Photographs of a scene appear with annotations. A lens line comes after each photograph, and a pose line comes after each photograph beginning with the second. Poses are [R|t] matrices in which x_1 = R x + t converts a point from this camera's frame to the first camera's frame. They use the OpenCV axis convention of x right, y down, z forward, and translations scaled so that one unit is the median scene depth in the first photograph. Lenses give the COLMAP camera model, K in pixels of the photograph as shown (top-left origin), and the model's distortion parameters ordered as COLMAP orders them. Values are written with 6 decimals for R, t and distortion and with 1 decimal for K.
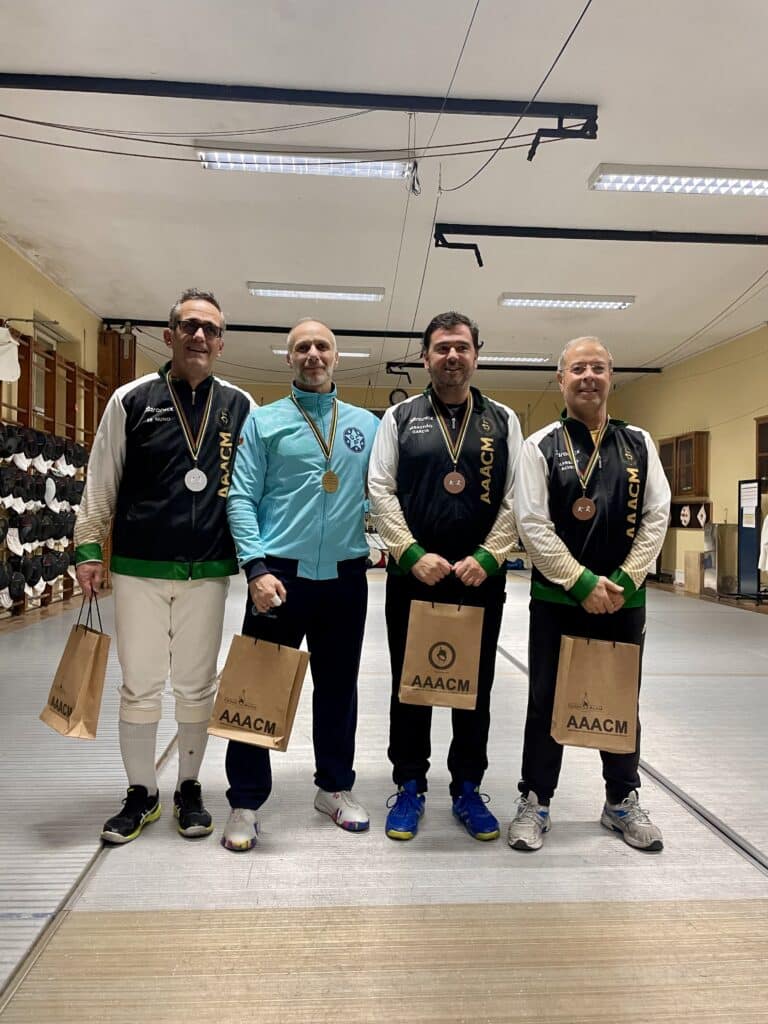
lens RADIAL K [[793.3, 0, 396.6], [0, 793.3, 506.6], [0, 0, 1]] dist [0.076882, -0.113707]
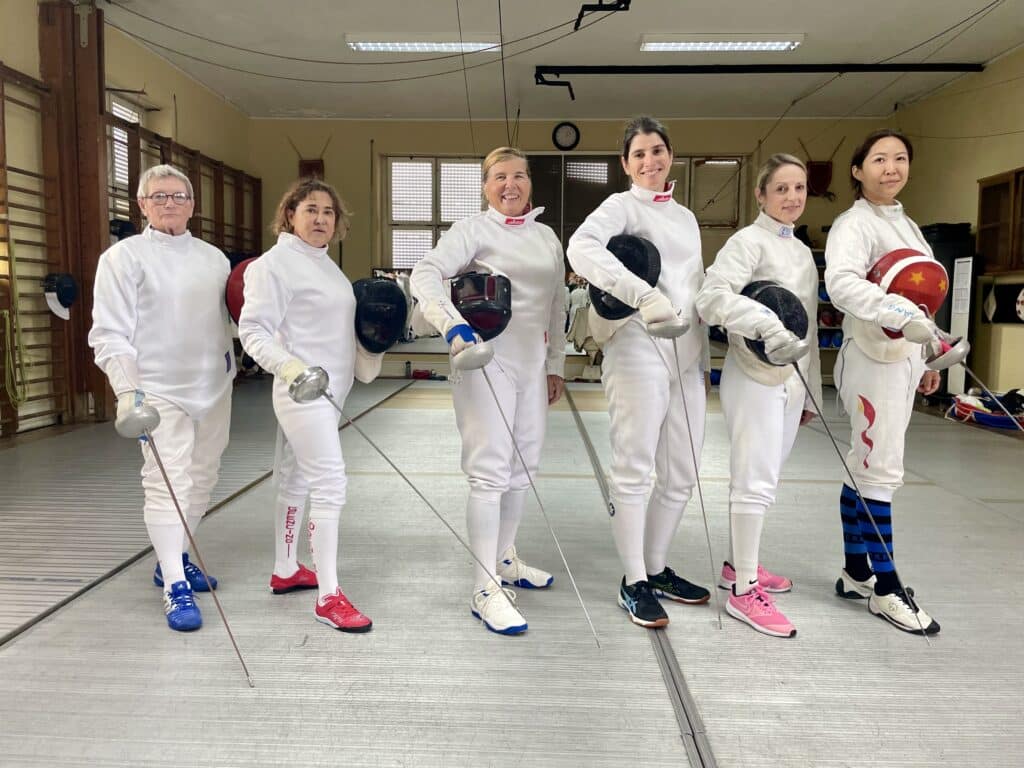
lens RADIAL K [[793.3, 0, 508.9], [0, 793.3, 377.6], [0, 0, 1]] dist [0.076882, -0.113707]
pose [[0.992525, 0.007054, -0.121835, 0.077353], [0.005114, 0.995048, 0.099269, 0.007830], [0.121932, -0.099150, 0.987574, 0.552246]]
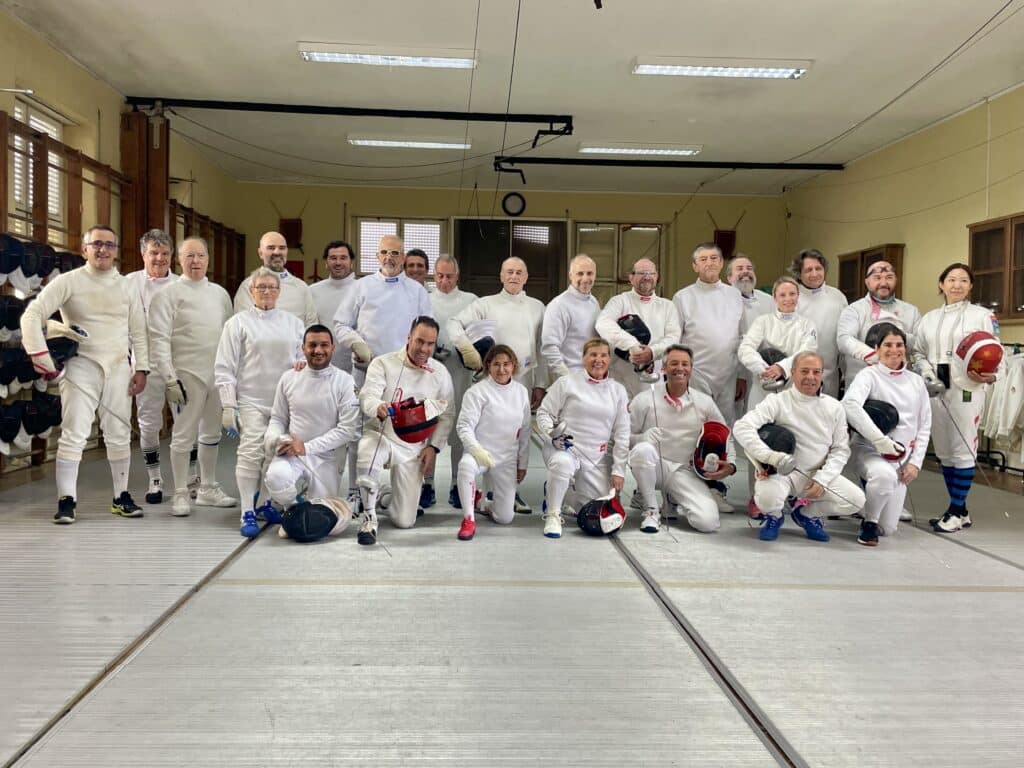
lens RADIAL K [[903.9, 0, 501.3], [0, 903.9, 373.3], [0, 0, 1]] dist [0.057800, -0.051792]
pose [[0.999452, 0.006221, -0.032509, 0.041574], [-0.004895, 0.999159, 0.040720, -0.003310], [0.032735, -0.040539, 0.998642, 0.143303]]
